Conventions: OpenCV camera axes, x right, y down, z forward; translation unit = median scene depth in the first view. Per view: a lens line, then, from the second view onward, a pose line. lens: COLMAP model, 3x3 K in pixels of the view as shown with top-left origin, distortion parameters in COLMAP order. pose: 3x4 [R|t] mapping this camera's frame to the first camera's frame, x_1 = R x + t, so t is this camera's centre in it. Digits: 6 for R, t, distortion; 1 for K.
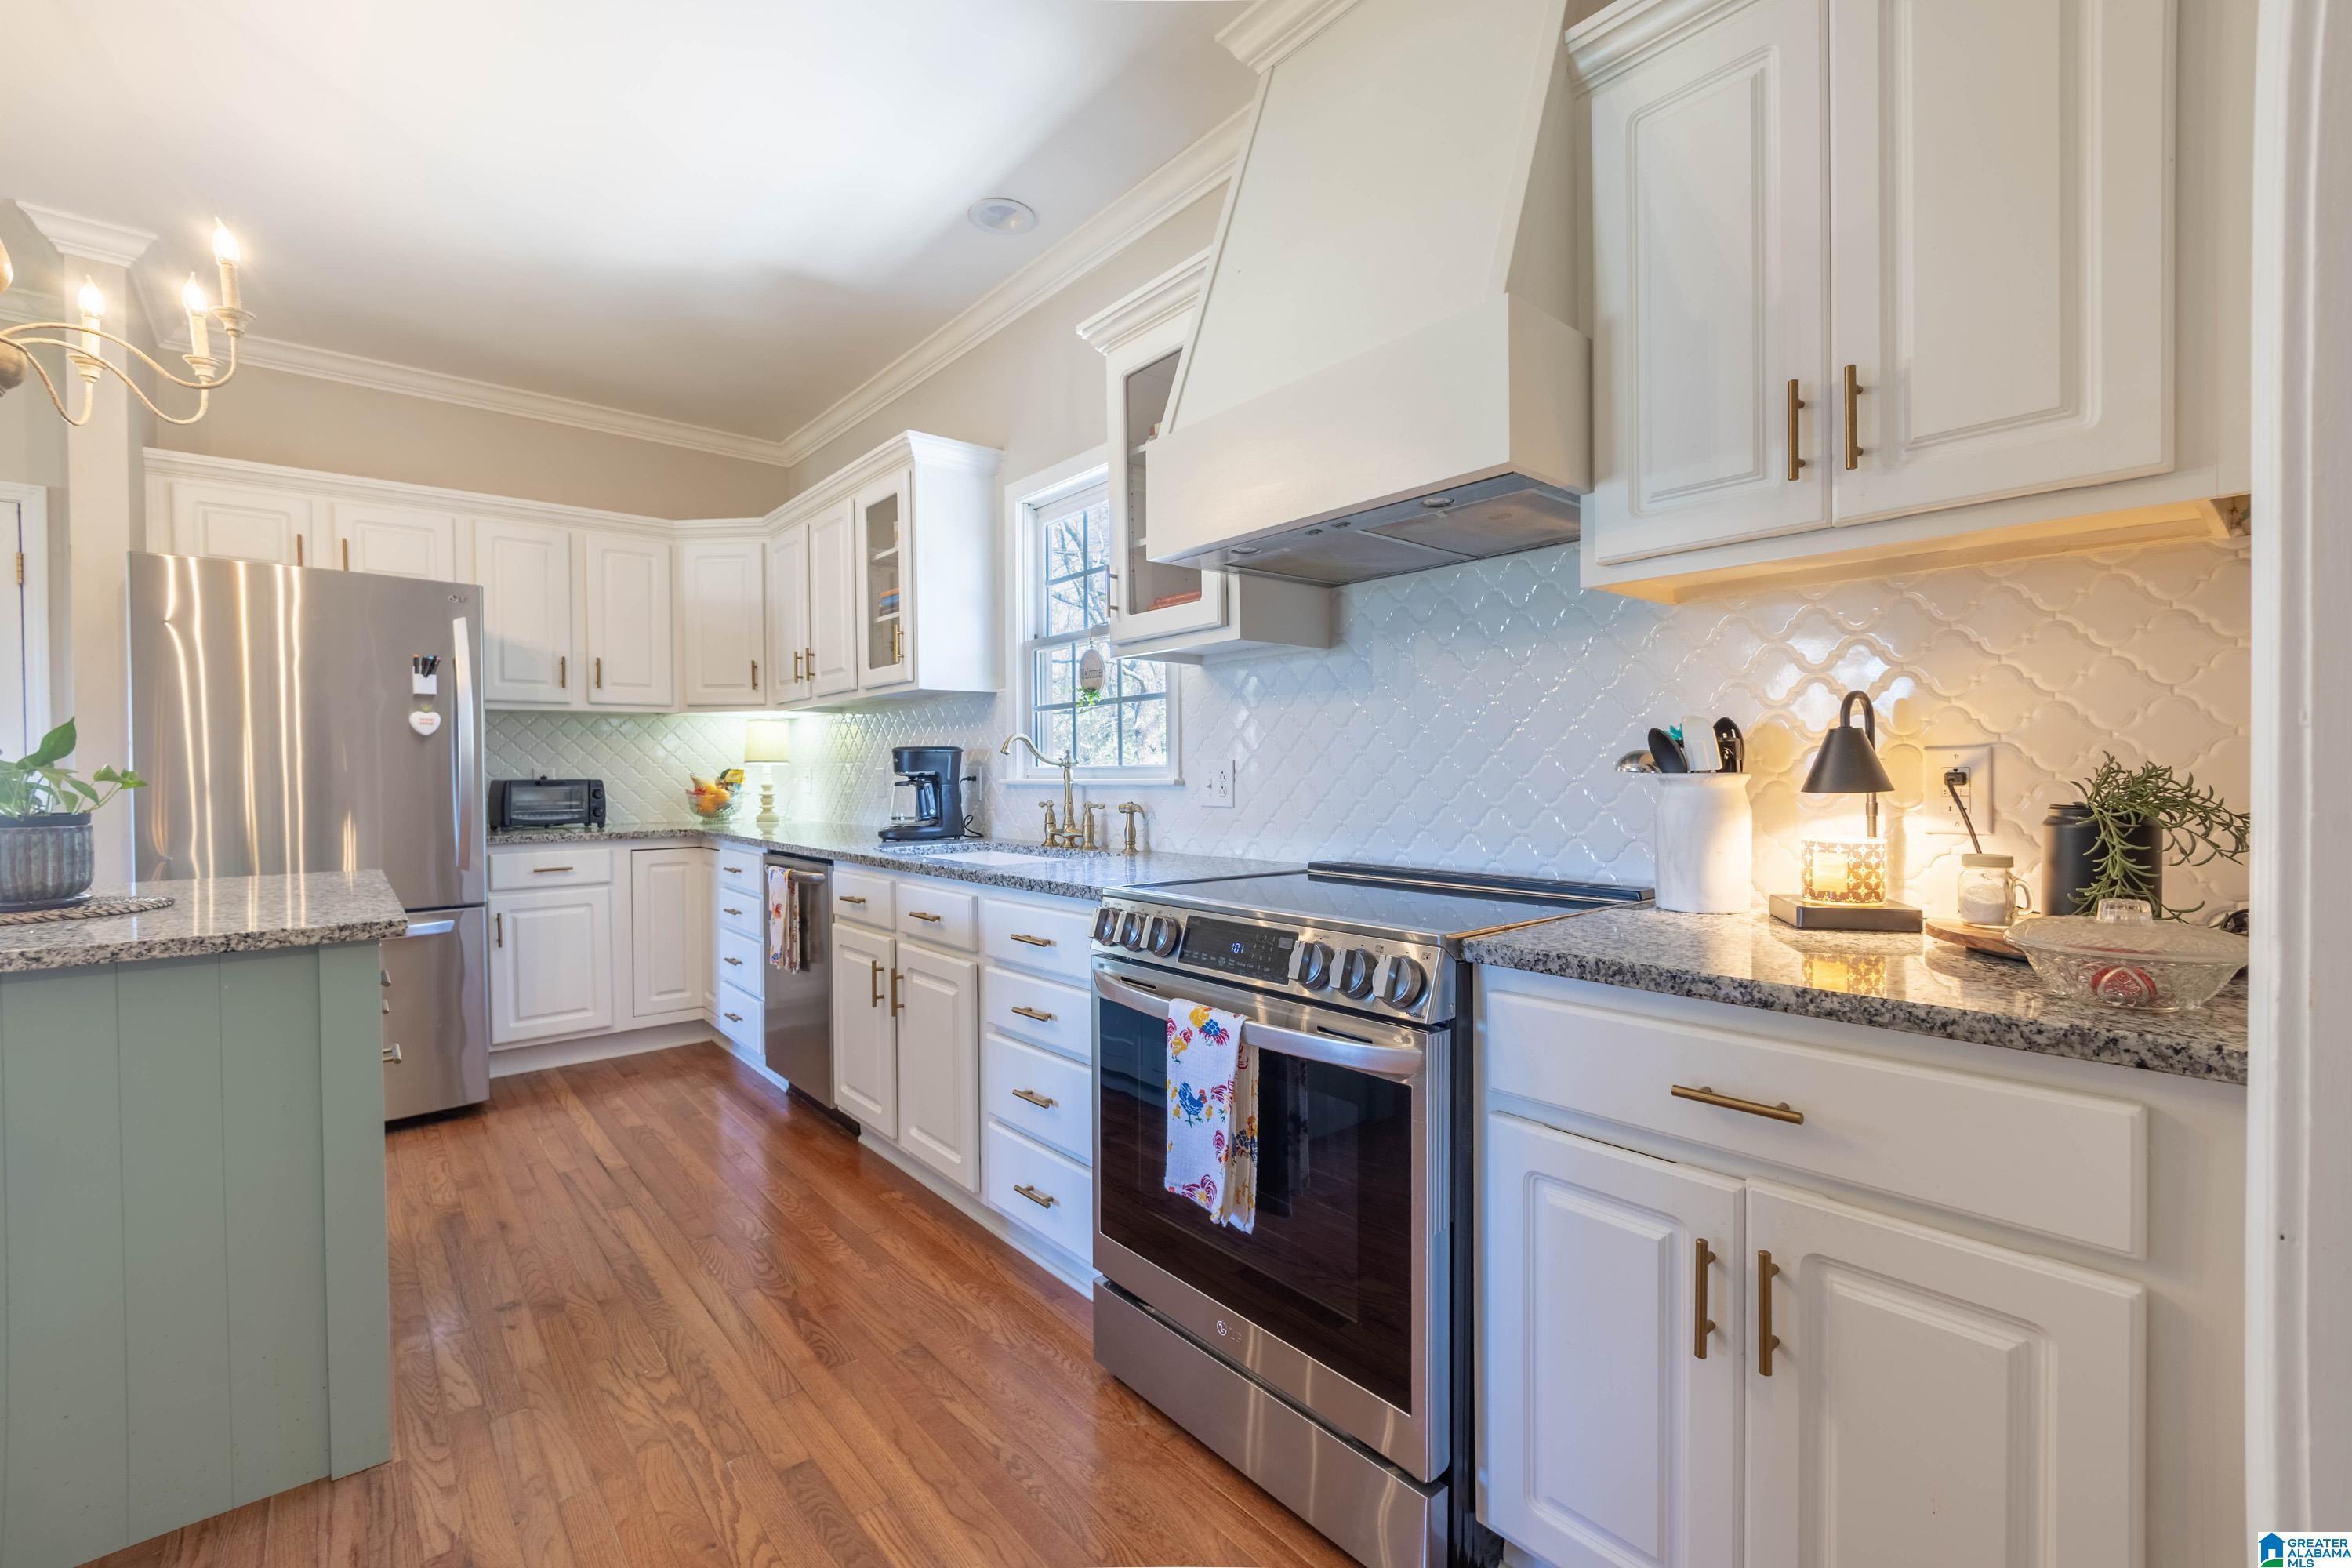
lens RADIAL K [[1000.1, 0, 1176.0], [0, 1000.1, 784.0], [0, 0, 1]] dist [-0.003159, 0.000361]
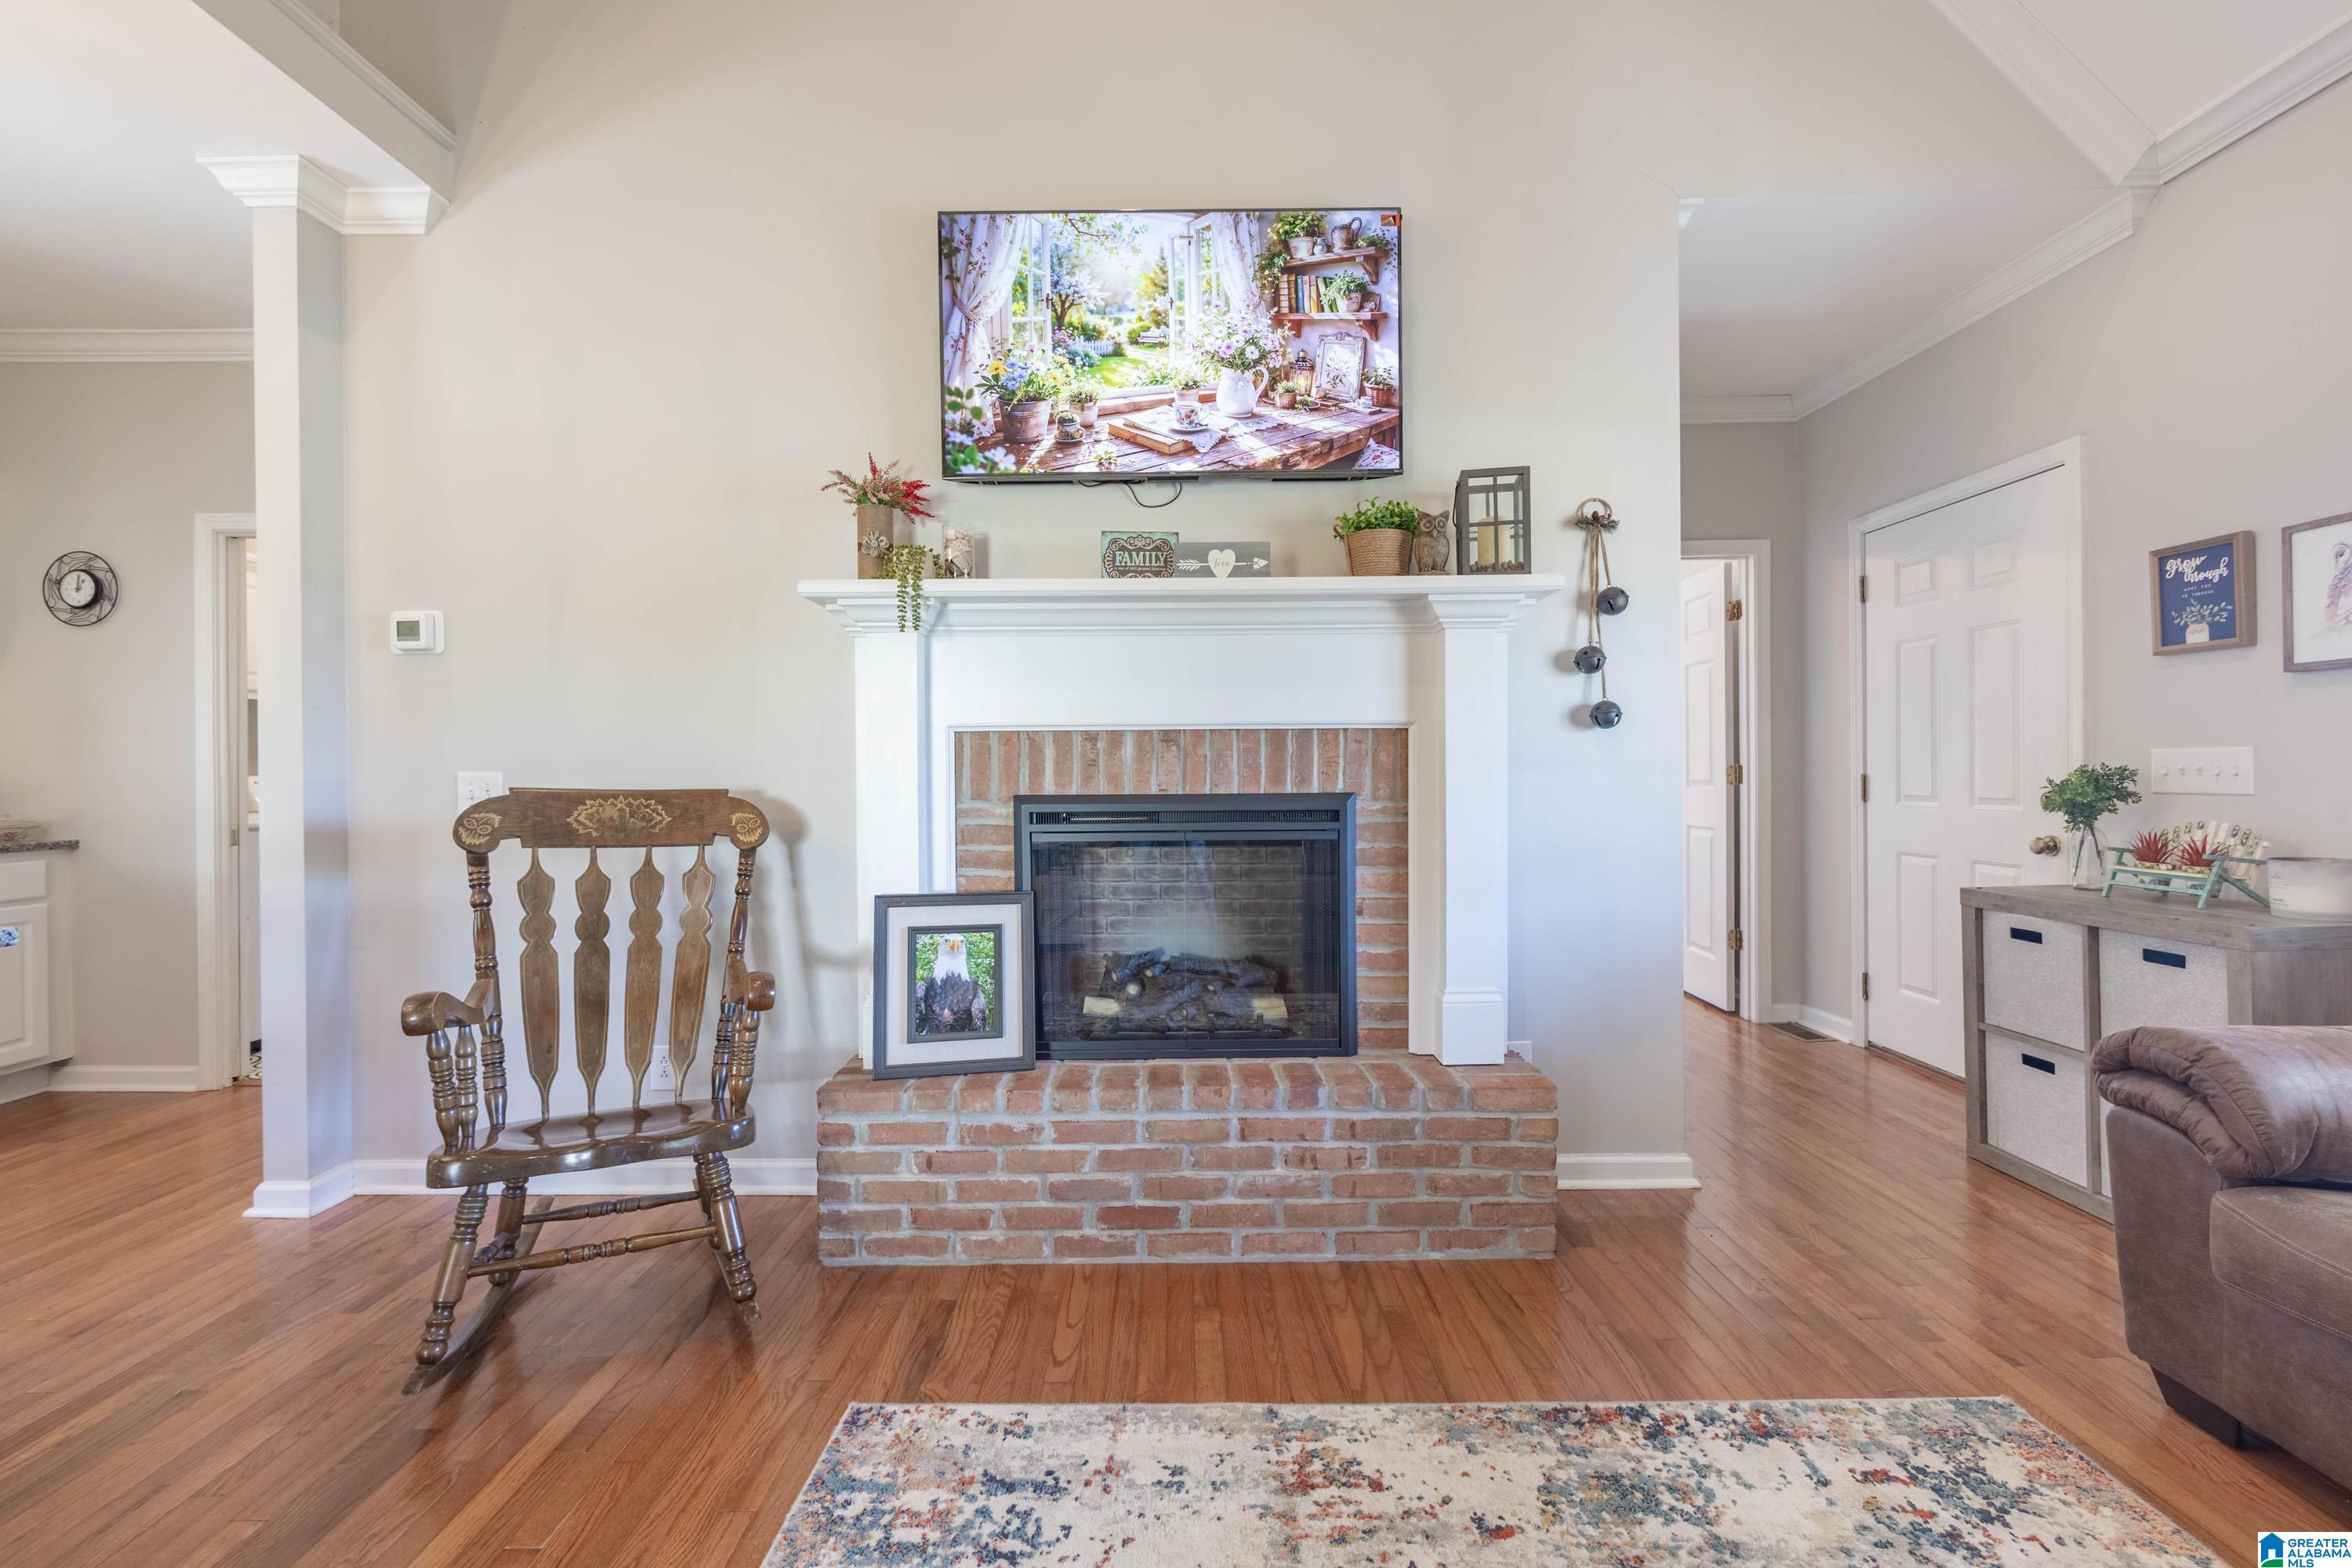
lens RADIAL K [[1000.2, 0, 1169.0], [0, 1000.2, 774.3], [0, 0, 1]] dist [-0.003420, 0.000082]
pose [[-0.758012, 0.012182, 0.652127, -1.682721], [0.025005, 0.999633, 0.010391, 0.011669], [-0.651762, 0.024183, -0.758038, 0.338890]]
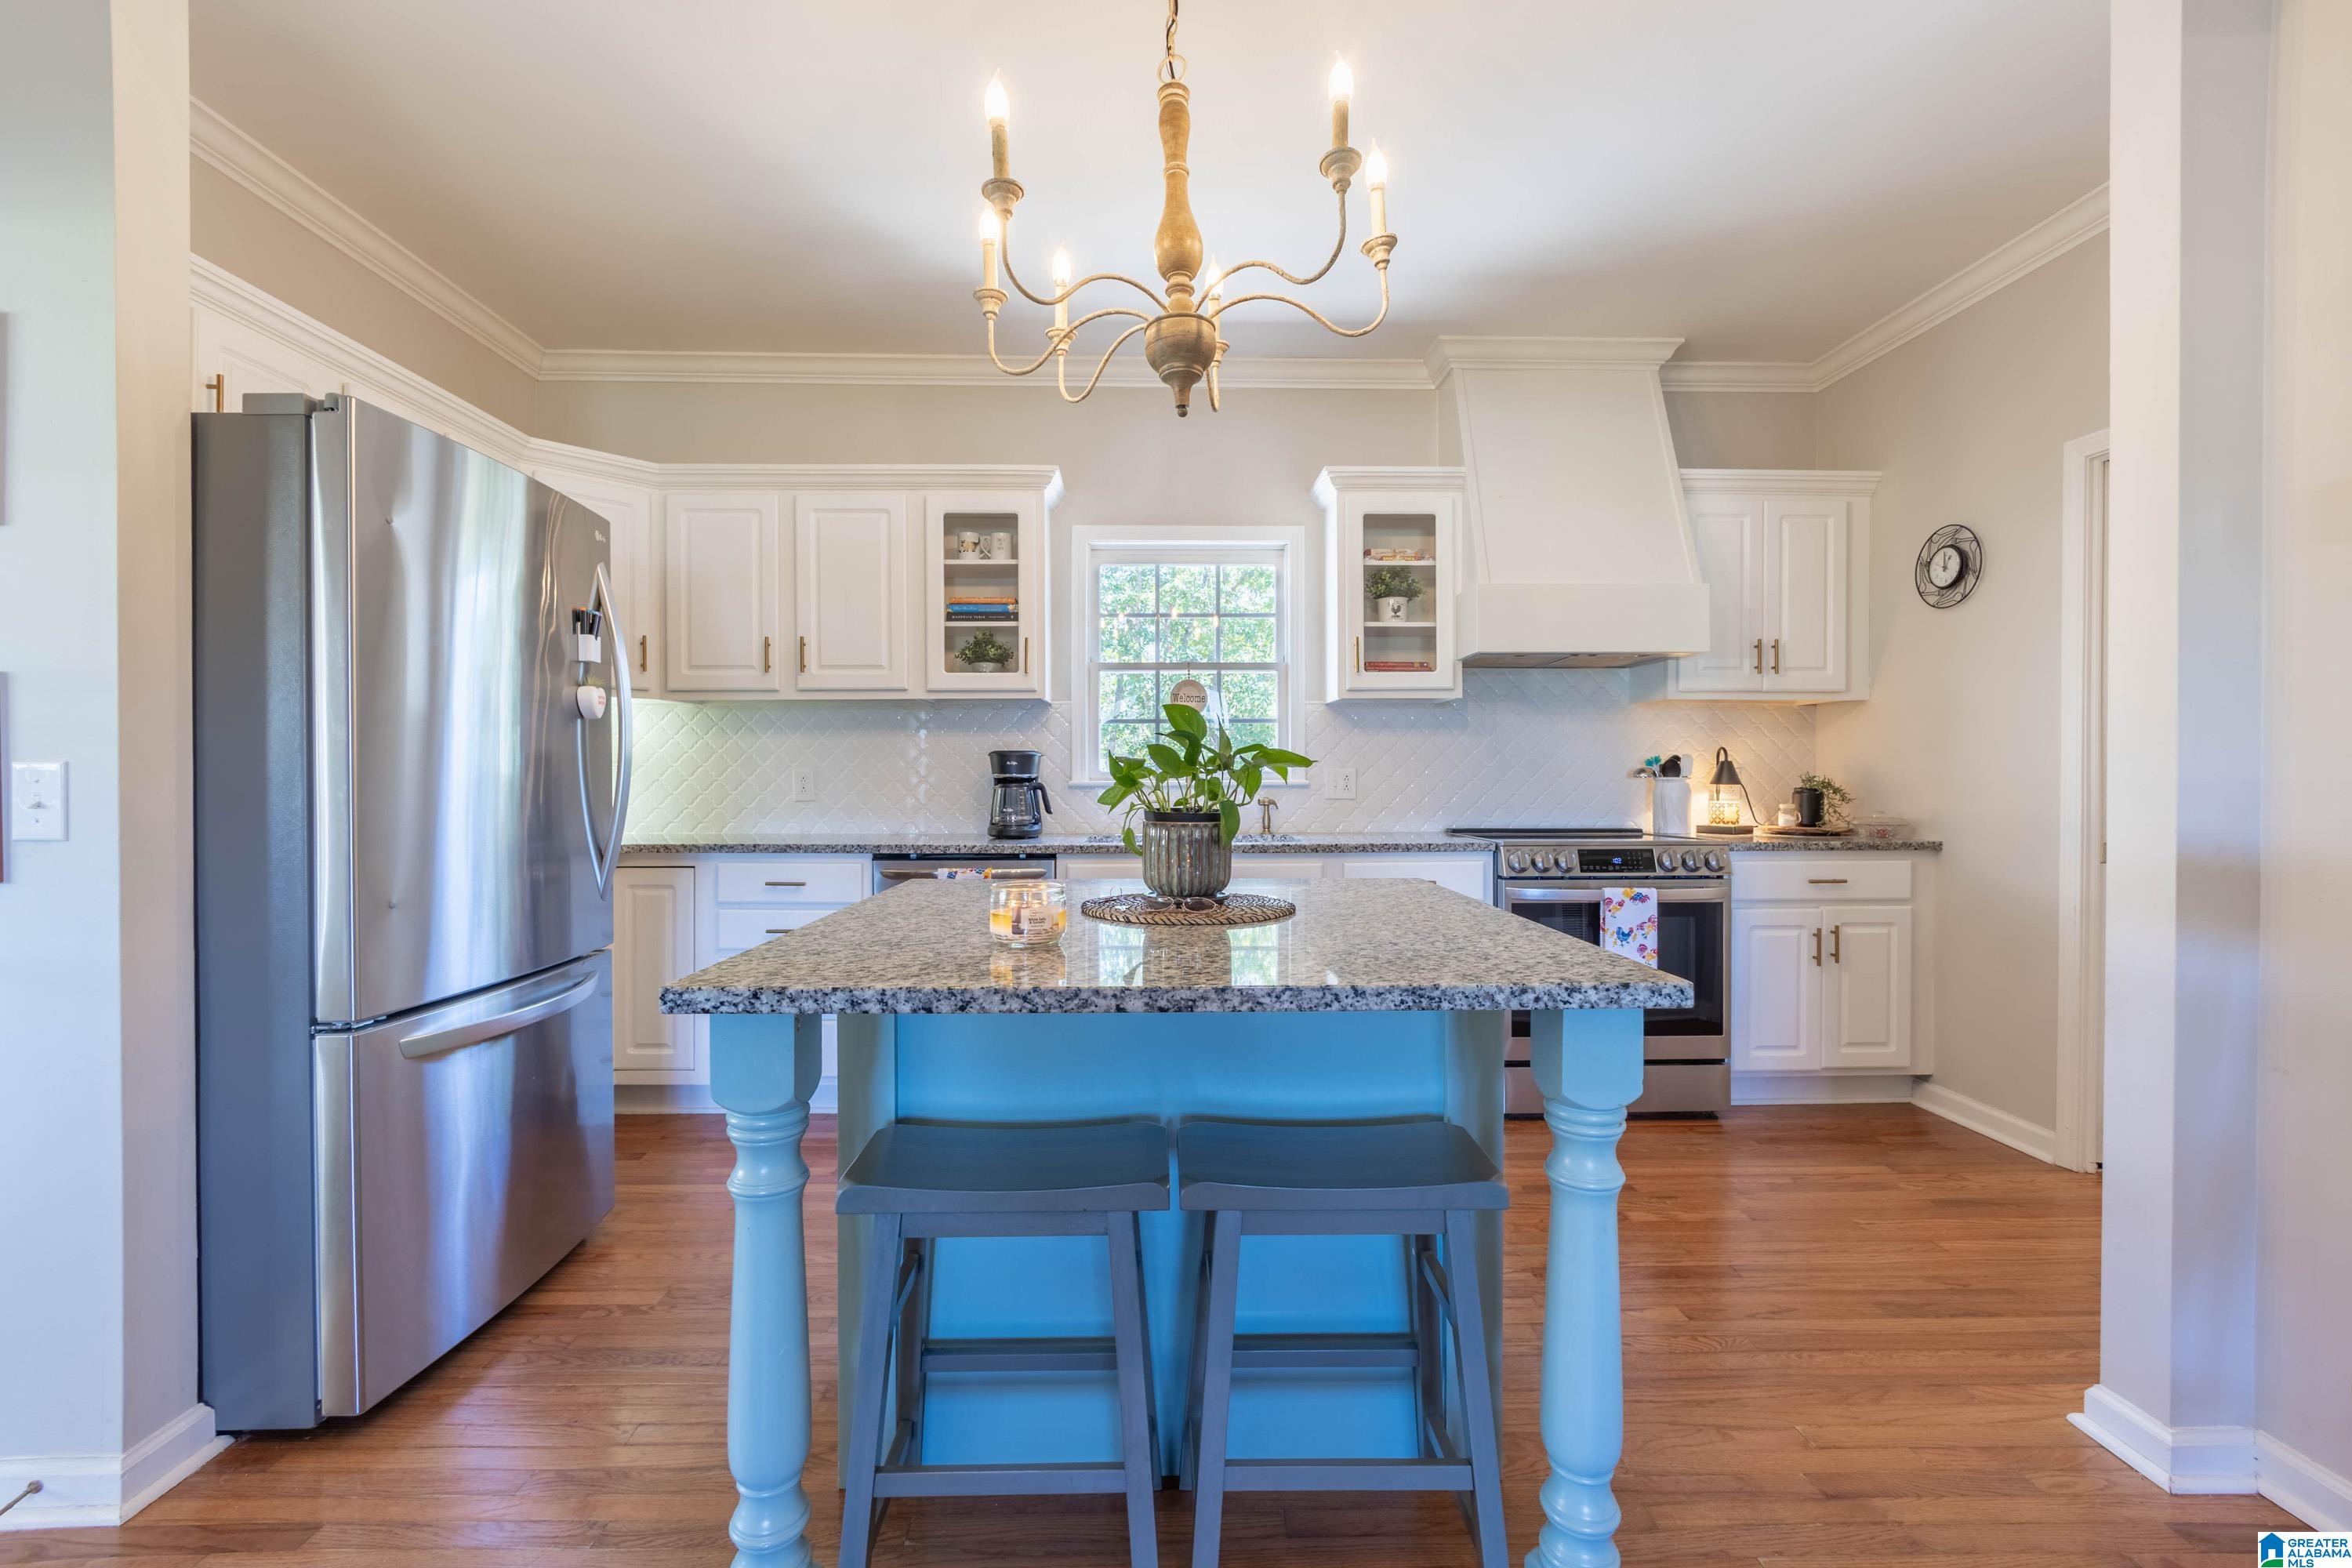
lens RADIAL K [[1000.1, 0, 1176.0], [0, 1000.1, 784.0], [0, 0, 1]] dist [-0.003159, 0.000361]
pose [[0.626729, 0.003080, 0.779231, -1.247361], [0.006386, 0.999938, -0.009089, 0.010974], [-0.779211, 0.010673, 0.626671, 0.243952]]
